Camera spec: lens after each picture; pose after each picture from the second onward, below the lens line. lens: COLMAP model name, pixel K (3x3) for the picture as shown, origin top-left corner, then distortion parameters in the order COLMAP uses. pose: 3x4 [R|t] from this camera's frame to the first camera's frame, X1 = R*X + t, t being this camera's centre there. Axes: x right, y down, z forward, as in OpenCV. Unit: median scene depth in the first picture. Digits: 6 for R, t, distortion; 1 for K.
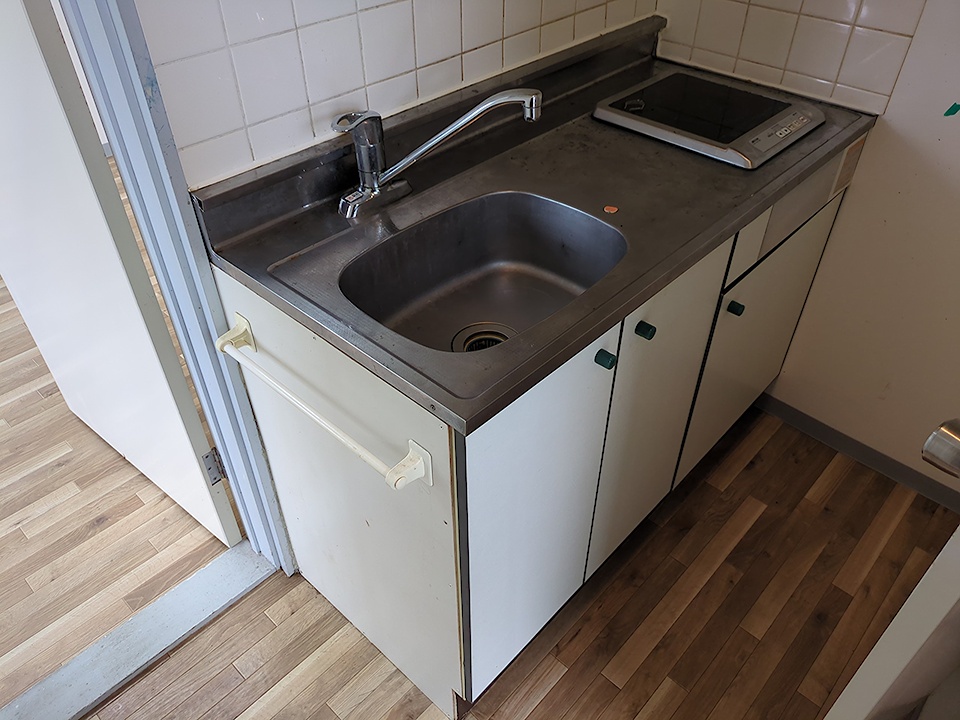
lens RADIAL K [[720.3, 0, 480.0], [0, 720.3, 360.0], [0, 0, 1]] dist [0.006108, -0.002057]
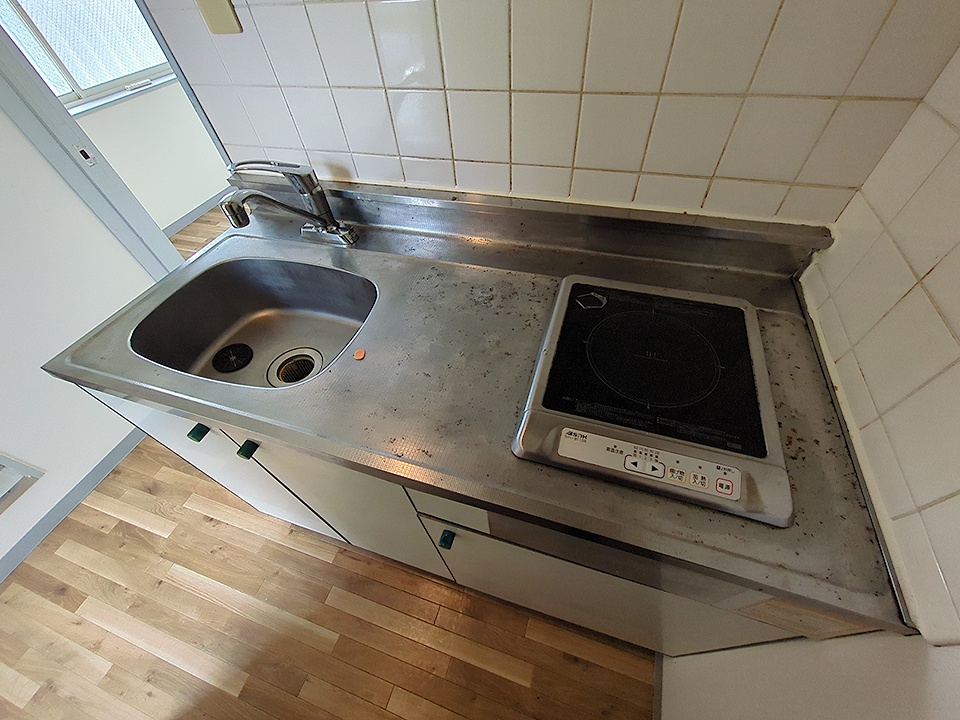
lens RADIAL K [[379.7, 0, 480.0], [0, 379.7, 360.0], [0, 0, 1]] dist [-0.007656, -0.000005]
pose [[0.429039, 0.671766, -0.603868, 0.438632], [-0.540621, 0.726533, 0.424120, -0.393711], [0.723640, 0.144500, 0.674882, 0.587961]]
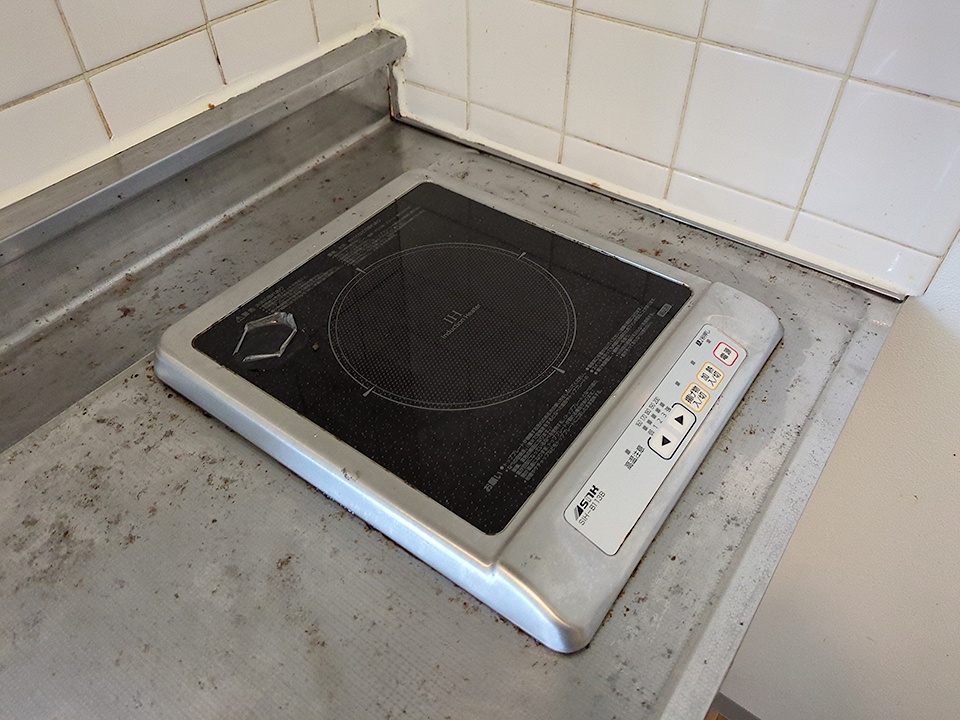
lens RADIAL K [[720.3, 0, 480.0], [0, 720.3, 360.0], [0, 0, 1]] dist [0.006108, -0.002057]
pose [[0.991900, -0.094645, 0.084720, 0.270536], [0.087254, 0.992374, 0.087067, -0.341810], [-0.092314, -0.078970, 0.992594, 0.599188]]
